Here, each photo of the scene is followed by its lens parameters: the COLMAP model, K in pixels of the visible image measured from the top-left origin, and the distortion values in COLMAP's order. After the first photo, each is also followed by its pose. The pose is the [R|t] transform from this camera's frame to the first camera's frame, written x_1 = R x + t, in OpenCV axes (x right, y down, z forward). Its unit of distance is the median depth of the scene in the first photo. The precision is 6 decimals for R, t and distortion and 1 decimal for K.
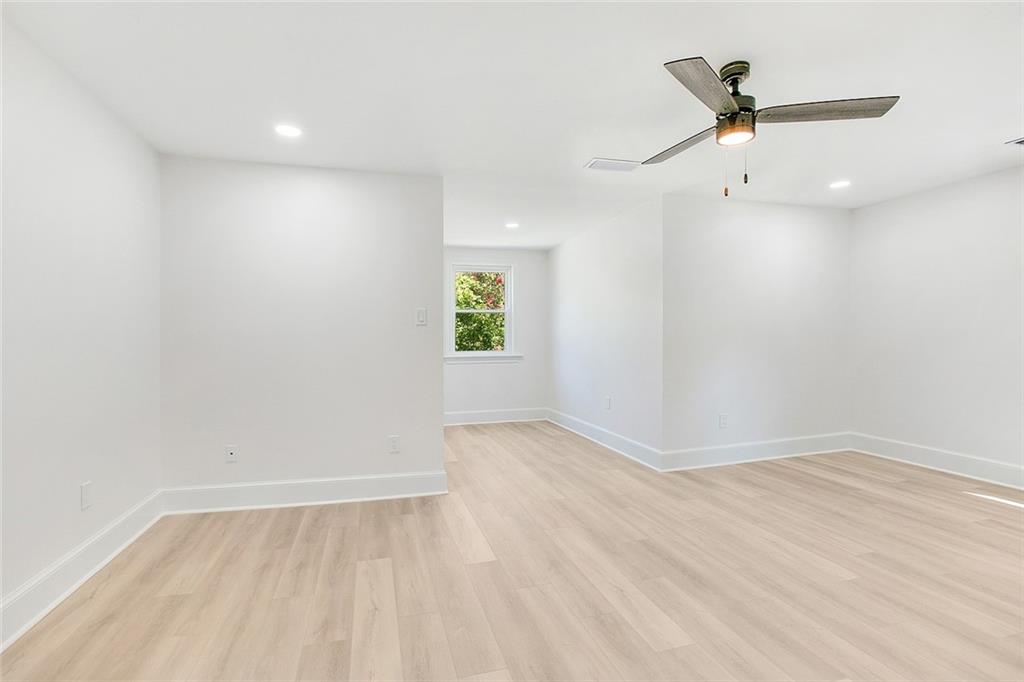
lens RADIAL K [[469.8, 0, 518.4], [0, 469.8, 338.6], [0, 0, 1]] dist [0.000007, 0.000173]
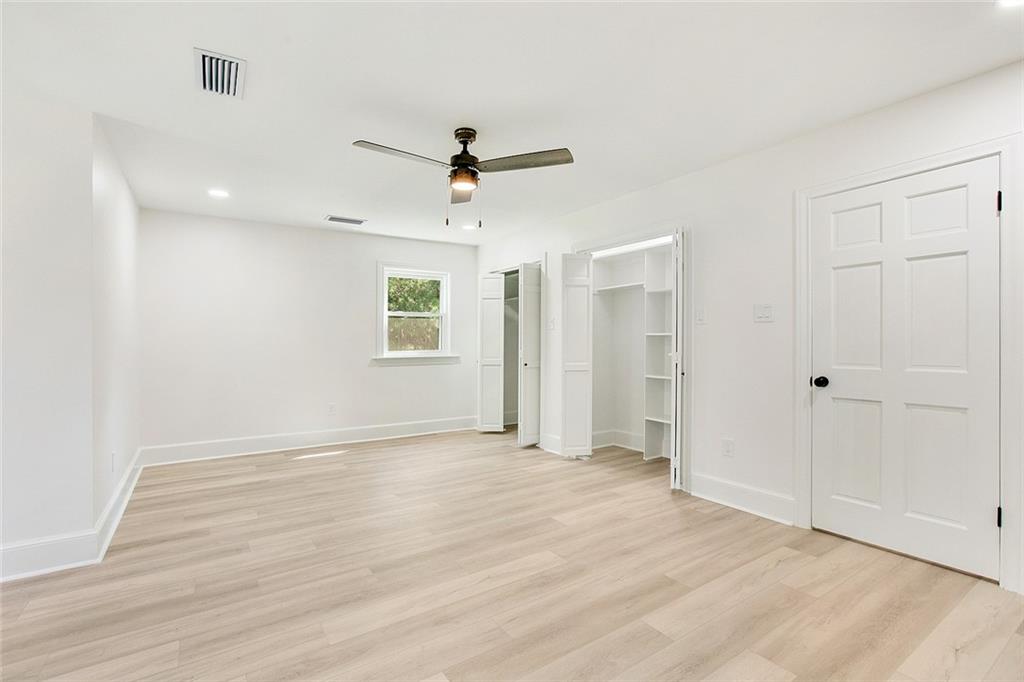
lens RADIAL K [[469.8, 0, 519.9], [0, 469.8, 343.6], [0, 0, 1]] dist [0.000007, 0.000173]
pose [[-0.291829, 0.008401, 0.956434, -0.561203], [0.006612, 0.999955, -0.006766, 0.017430], [-0.956448, 0.004349, -0.291871, 0.865058]]
